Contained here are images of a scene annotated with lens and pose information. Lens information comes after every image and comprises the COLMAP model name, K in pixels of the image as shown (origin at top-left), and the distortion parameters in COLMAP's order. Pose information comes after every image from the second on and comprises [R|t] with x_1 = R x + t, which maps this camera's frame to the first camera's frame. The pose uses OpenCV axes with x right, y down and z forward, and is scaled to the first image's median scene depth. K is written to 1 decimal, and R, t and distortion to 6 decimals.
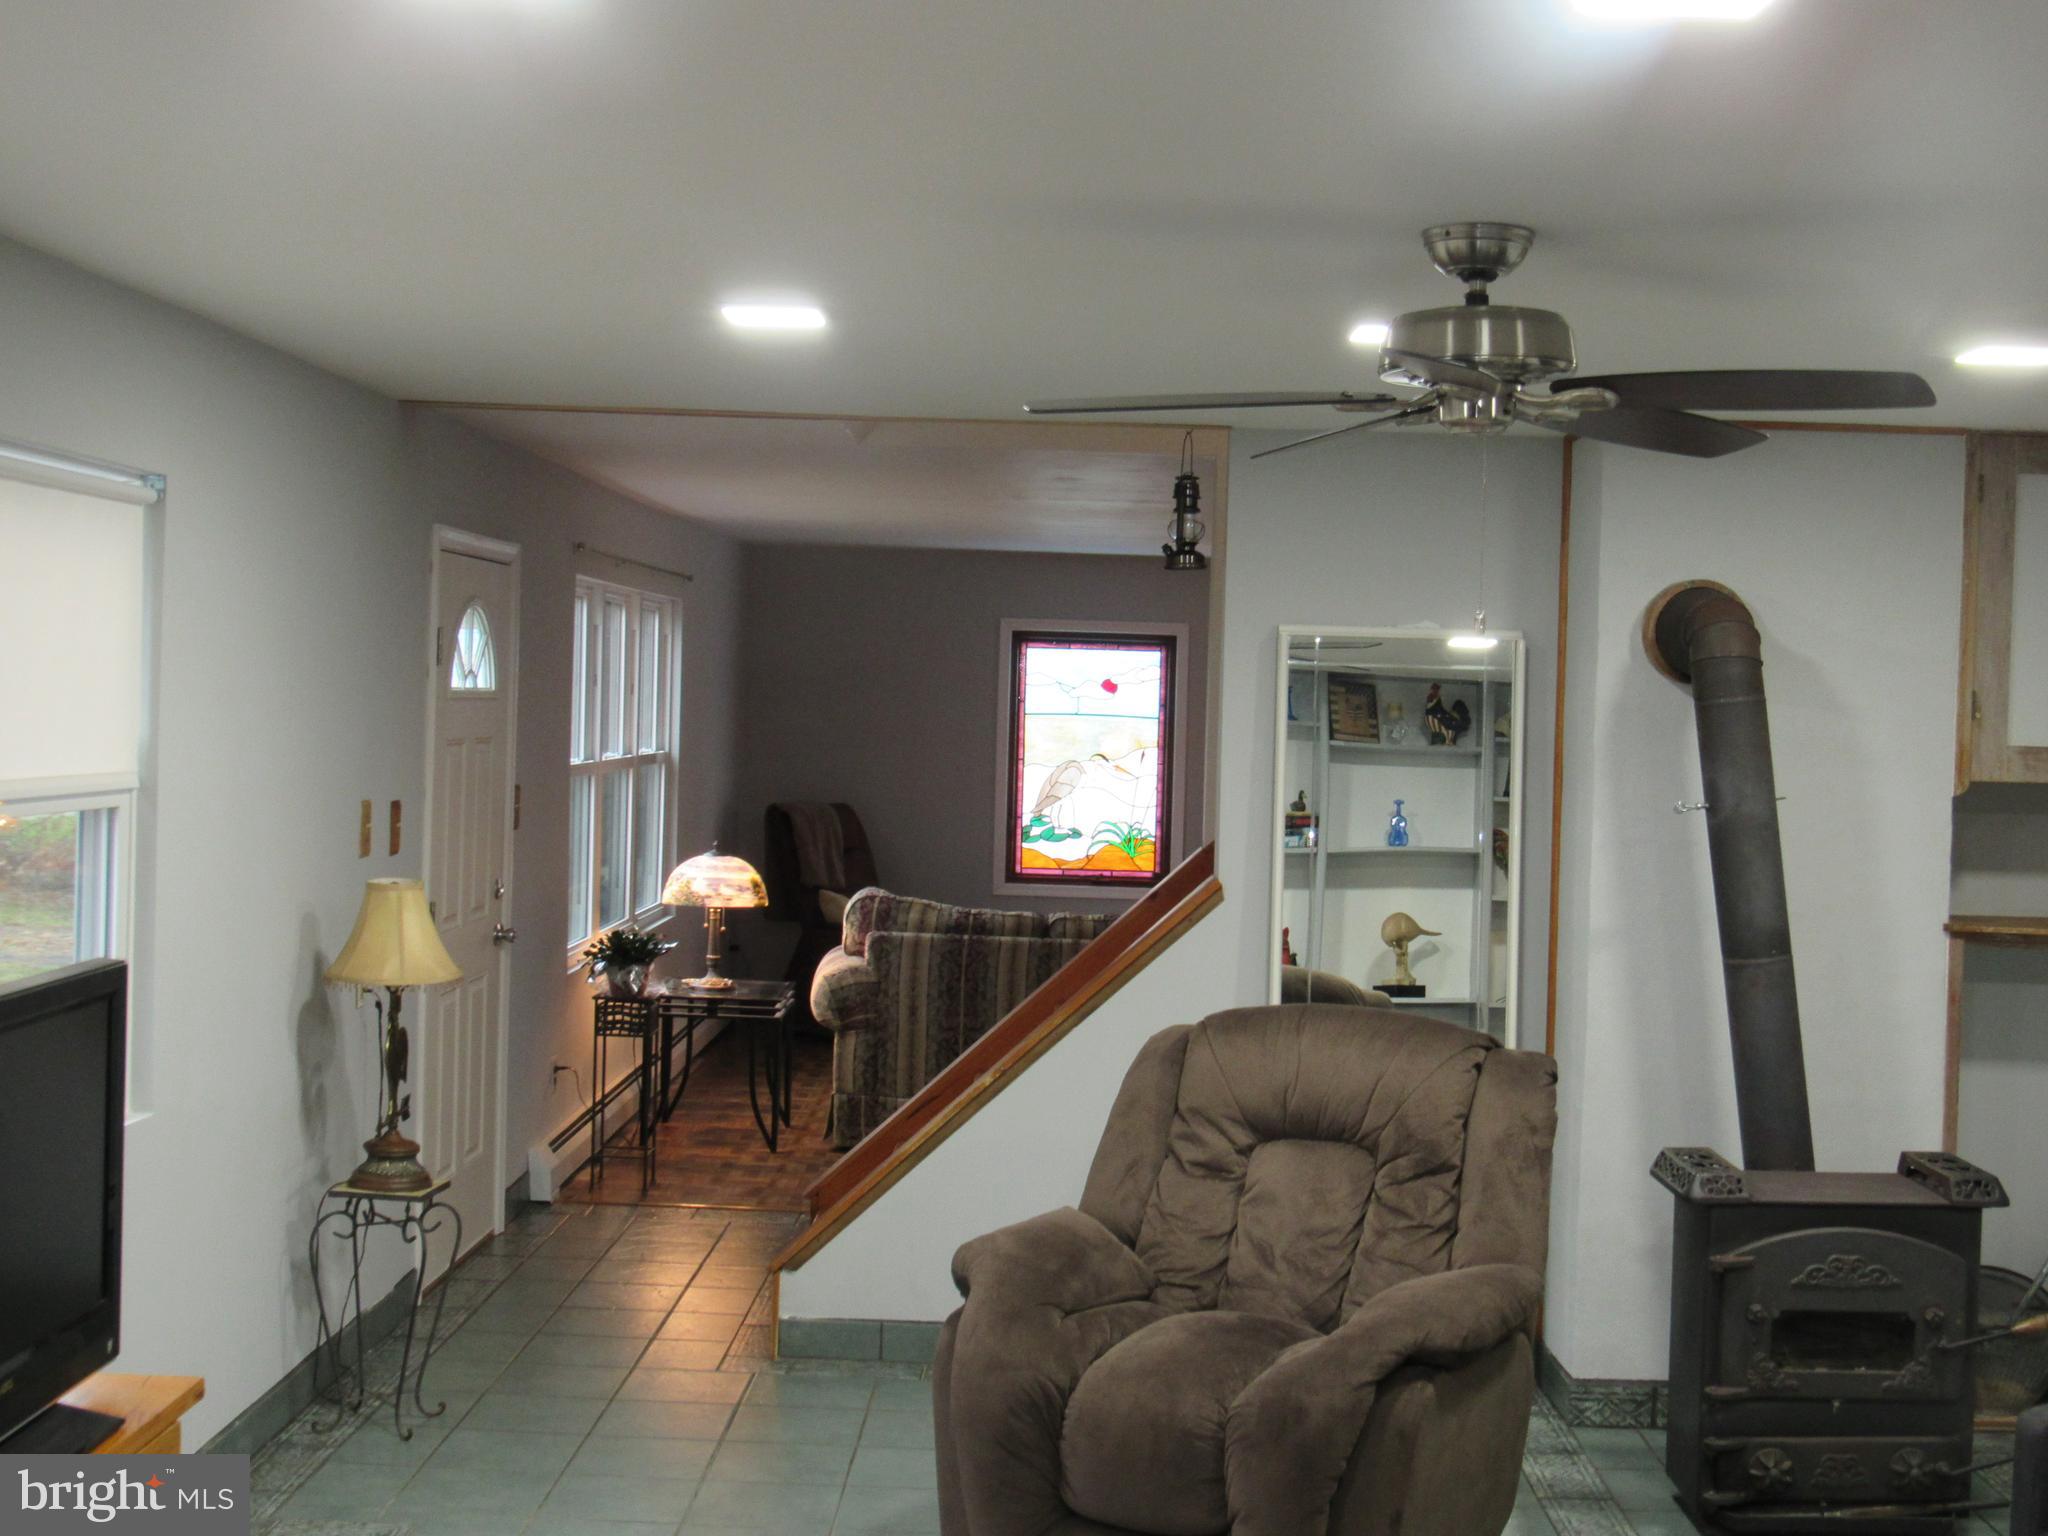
lens RADIAL K [[2767.8, 0, 1024.0], [0, 2767.8, 768.0], [0, 0, 1]] dist [0.157105, 0.000488]
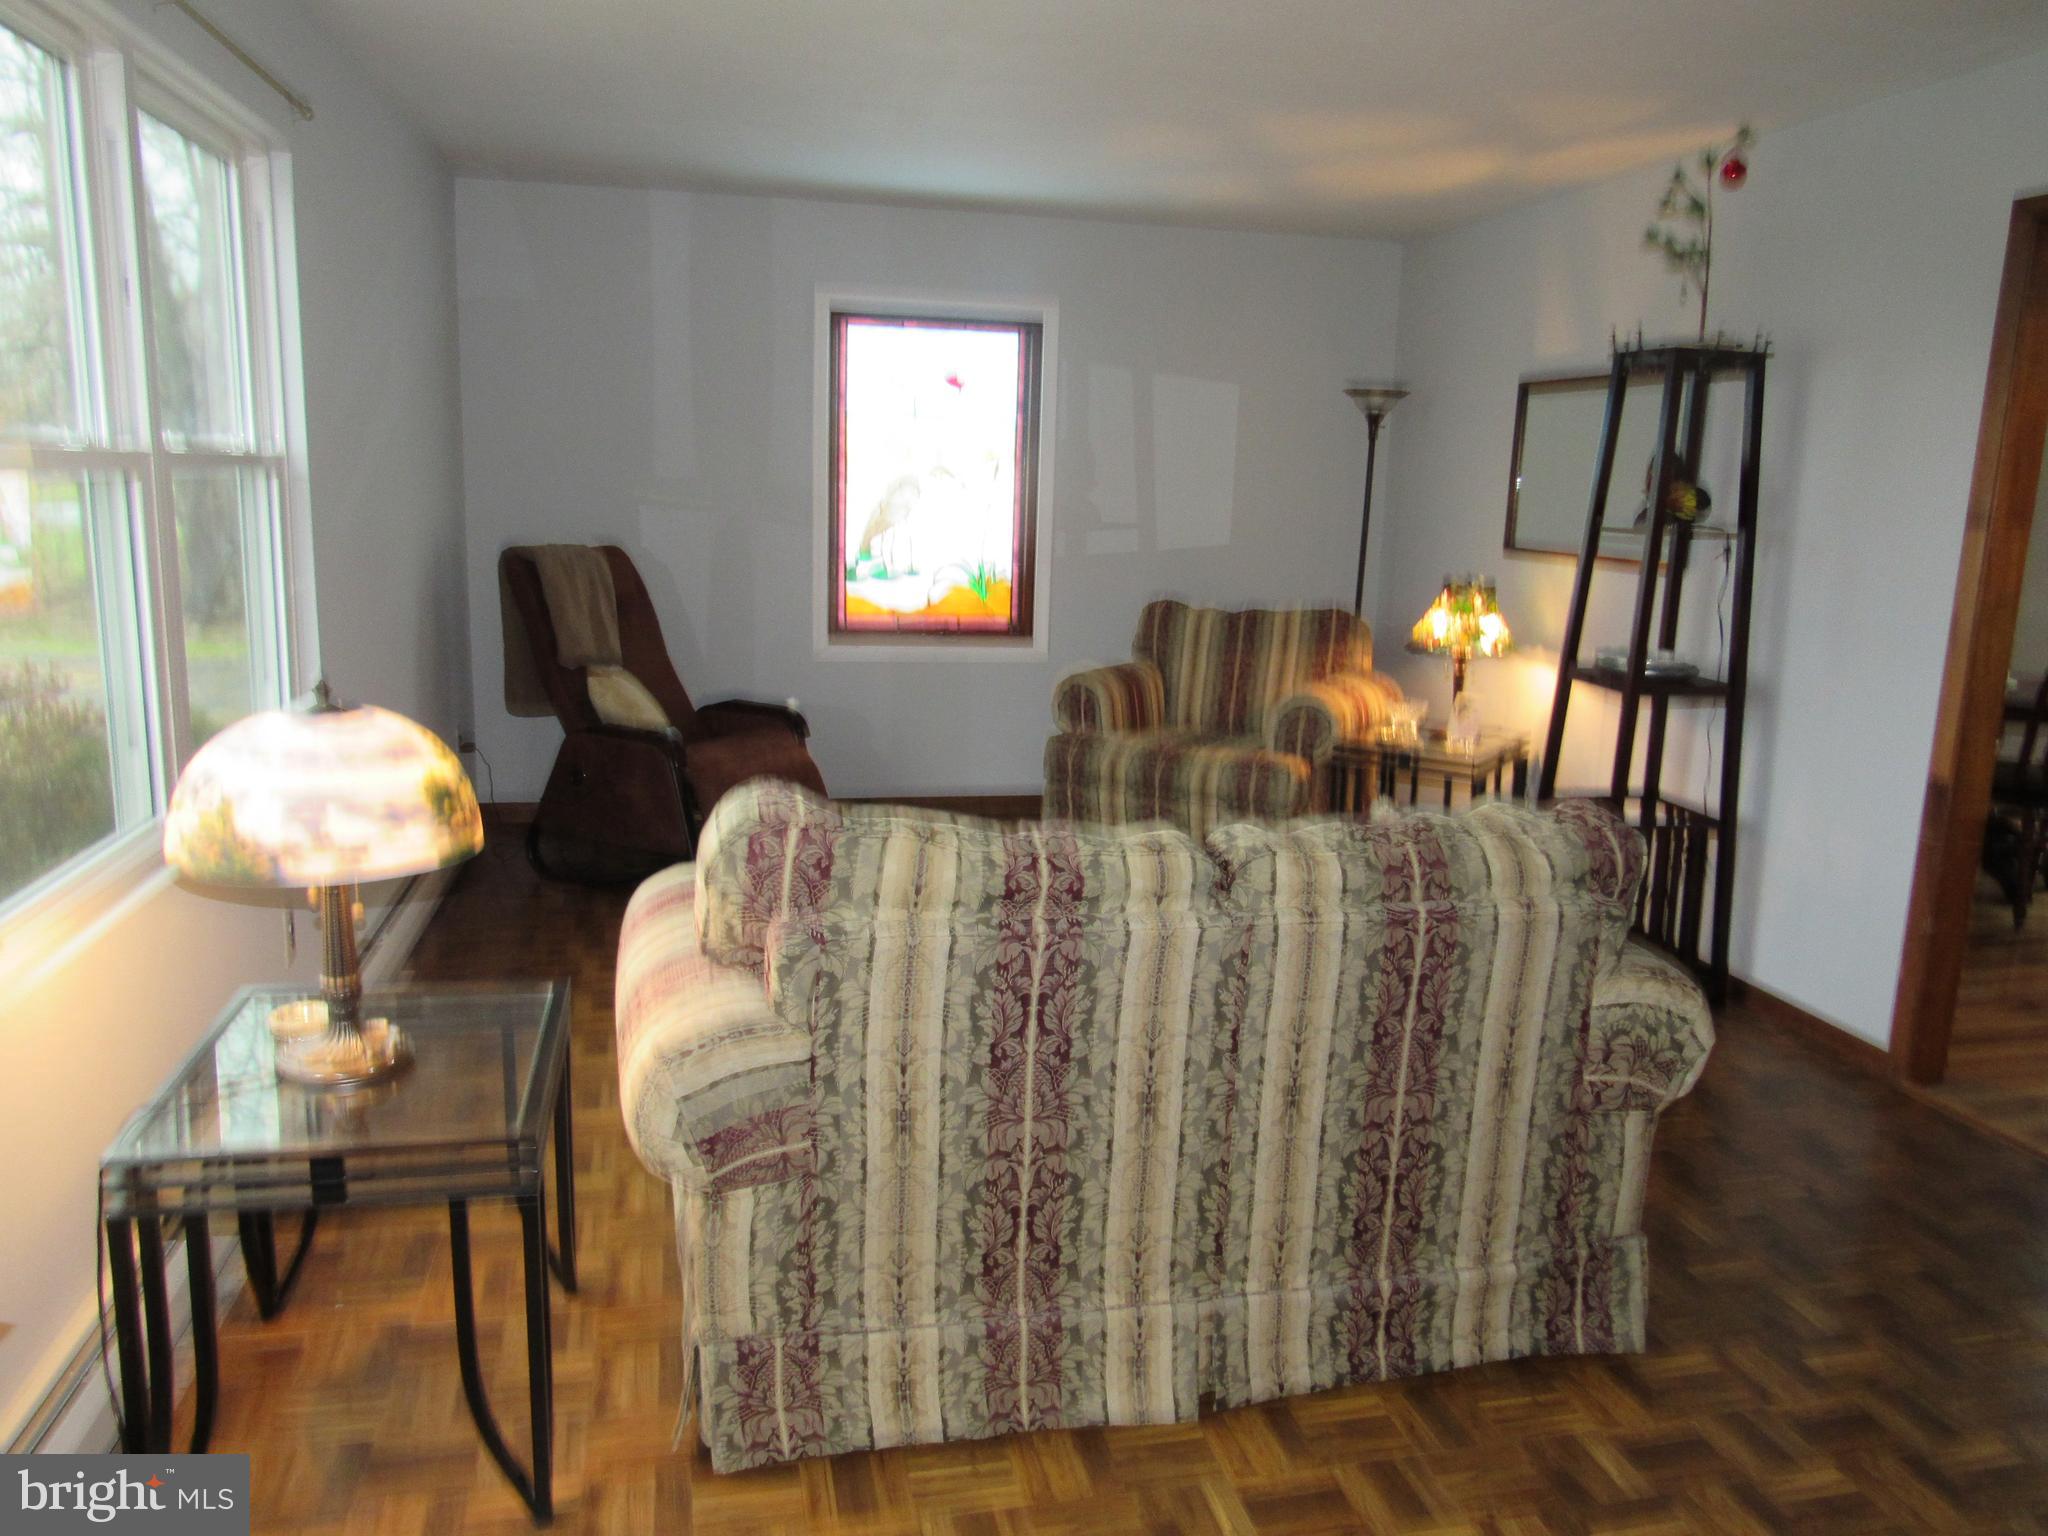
lens RADIAL K [[1470.9, 0, 1020.9], [0, 1470.9, 776.6], [0, 0, 1]] dist [-0.032456, 0.027000]
pose [[0.973502, -0.043974, 0.224411, -0.051000], [0.001567, 0.982597, 0.185745, 0.003412], [-0.228674, -0.180472, 0.956629, 0.617201]]
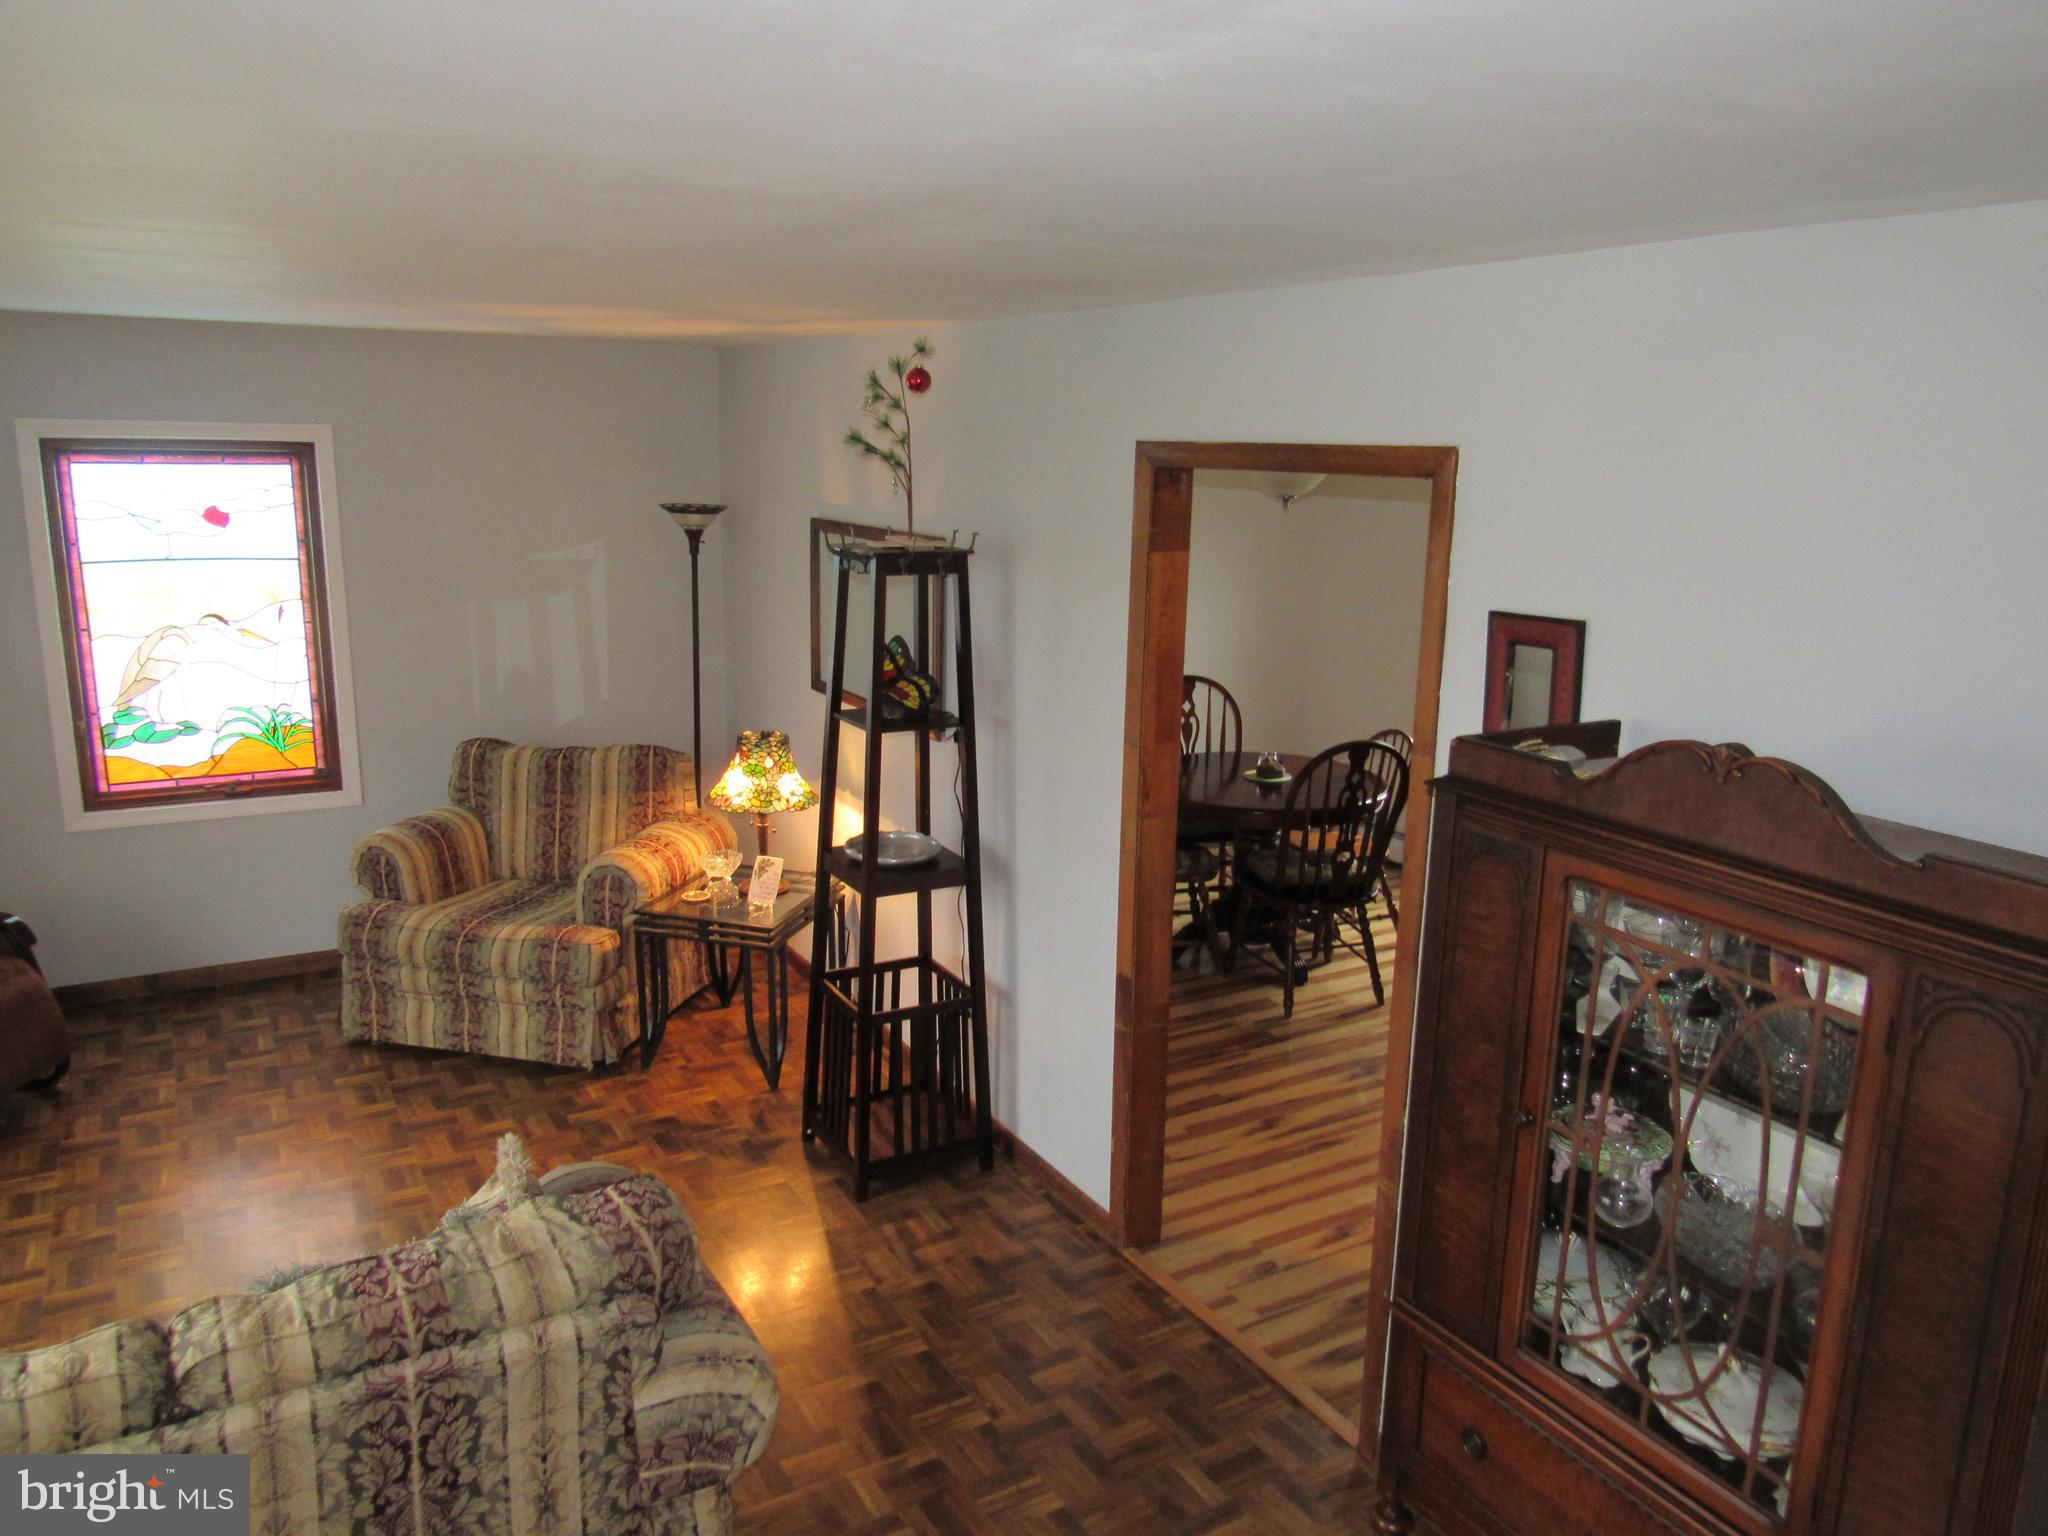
lens RADIAL K [[1470.9, 0, 1020.9], [0, 1470.9, 776.6], [0, 0, 1]] dist [-0.032456, 0.027000]
pose [[0.857777, -0.123152, 0.499052, 0.013999], [0.014248, 0.976199, 0.216408, -0.044843], [-0.513825, -0.178519, 0.839115, 0.609941]]
